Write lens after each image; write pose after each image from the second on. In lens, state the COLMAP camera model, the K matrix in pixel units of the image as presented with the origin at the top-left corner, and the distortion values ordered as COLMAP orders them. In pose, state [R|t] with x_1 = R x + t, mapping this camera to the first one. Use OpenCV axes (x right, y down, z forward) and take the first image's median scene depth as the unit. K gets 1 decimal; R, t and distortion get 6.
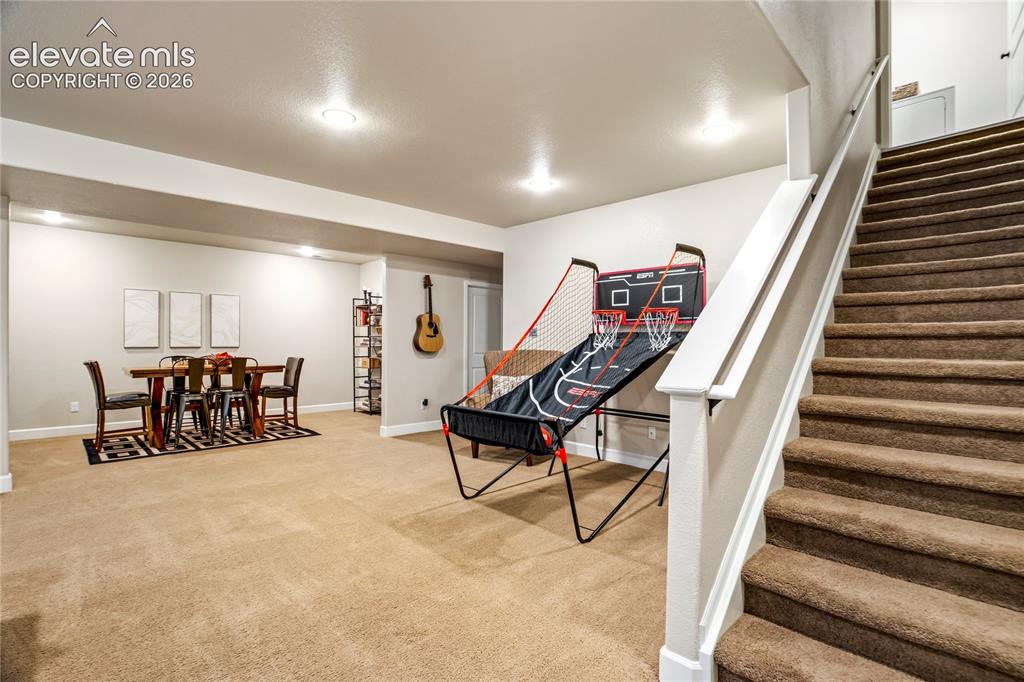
lens RADIAL K [[474.5, 0, 512.0], [0, 474.5, 341.0], [0, 0, 1]] dist [-0.017644, 0.000495]
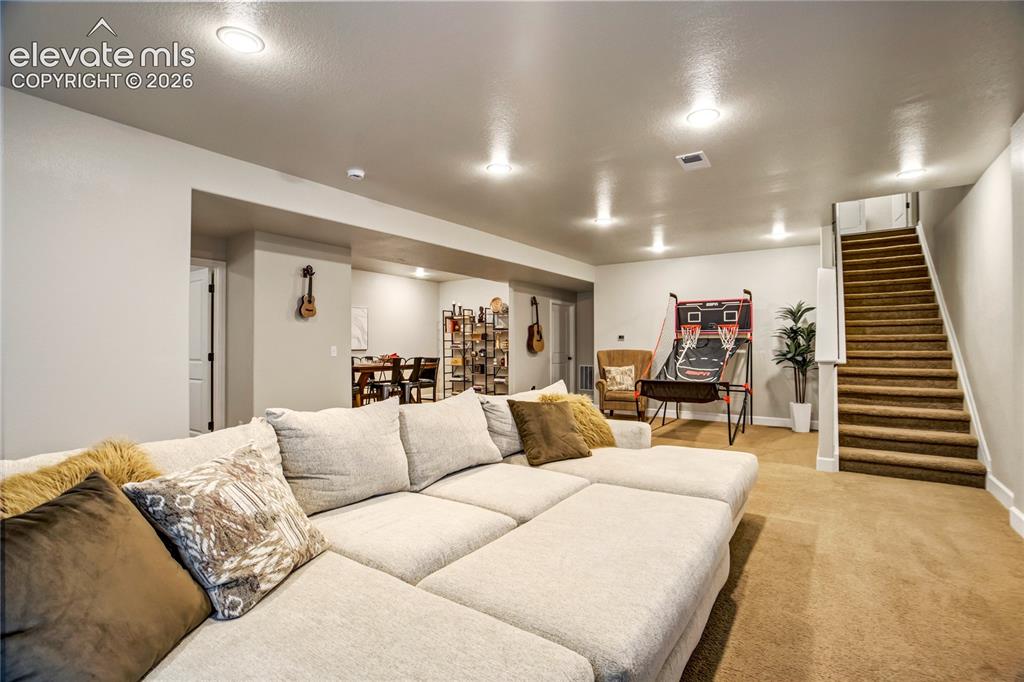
lens RADIAL K [[483.5, 0, 515.8], [0, 483.5, 338.4], [0, 0, 1]] dist [0.000160, -0.000116]
pose [[0.977634, -0.001873, 0.210303, -0.729216], [0.004215, 0.999934, -0.010687, -0.002542], [-0.210269, 0.011334, 0.977578, -0.504918]]
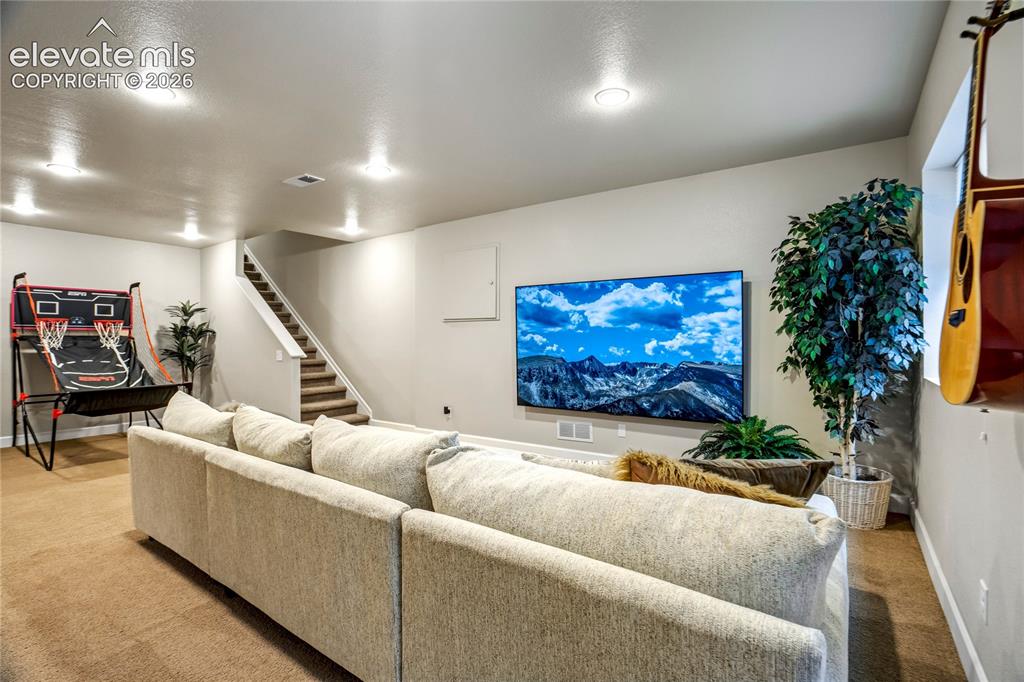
lens RADIAL K [[483.5, 0, 515.8], [0, 483.5, 338.4], [0, 0, 1]] dist [0.000160, -0.000116]
pose [[-0.160567, -0.002958, 0.987020, -1.243689], [0.001130, 0.999994, 0.003181, -0.012846], [-0.987024, 0.001626, -0.160563, -0.019265]]
